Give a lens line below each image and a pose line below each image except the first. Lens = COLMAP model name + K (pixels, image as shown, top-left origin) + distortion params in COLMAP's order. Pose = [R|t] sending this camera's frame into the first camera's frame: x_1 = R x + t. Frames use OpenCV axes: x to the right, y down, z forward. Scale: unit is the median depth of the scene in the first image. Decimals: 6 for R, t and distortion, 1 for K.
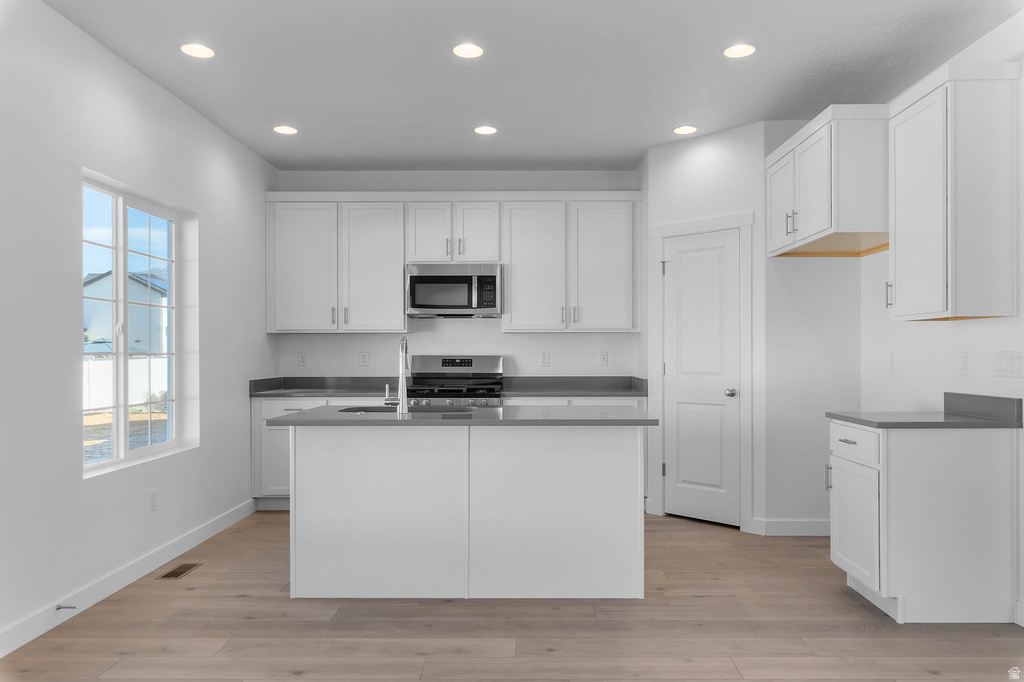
lens RADIAL K [[728.0, 0, 512.0], [0, 728.0, 341.0], [0, 0, 1]] dist [0.002981, 0.000456]
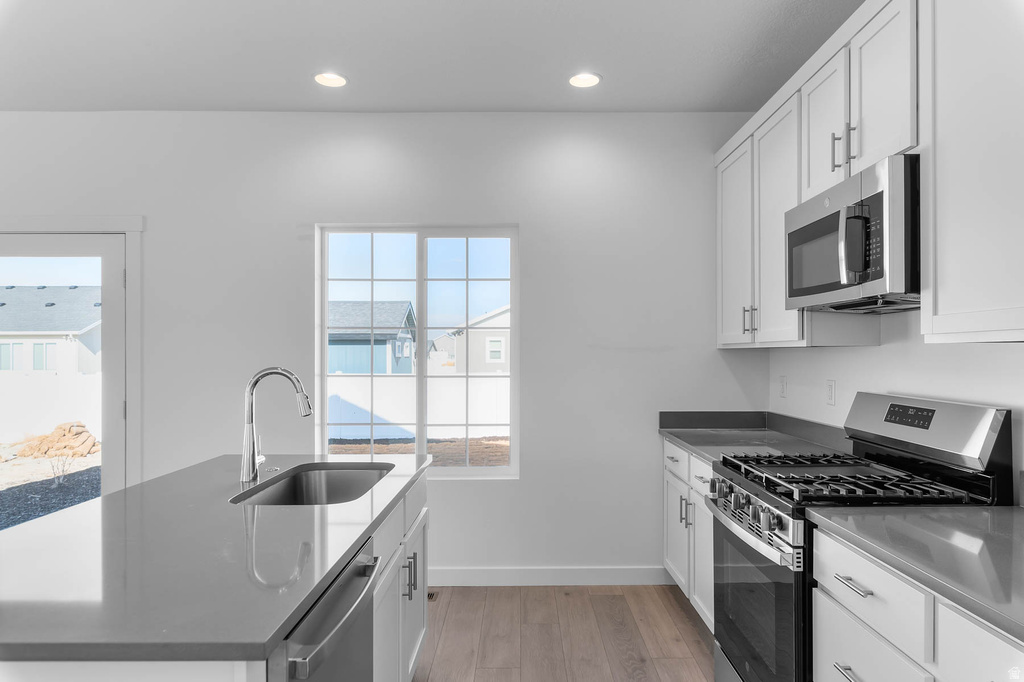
lens RADIAL K [[676.3, 0, 516.7], [0, 676.3, 373.4], [0, 0, 1]] dist [-0.001091, 0.001308]
pose [[0.010880, 0.030279, -0.999482, 0.333014], [0.009677, 0.999491, 0.030384, -0.009514], [0.999894, -0.010002, 0.010581, 0.809286]]
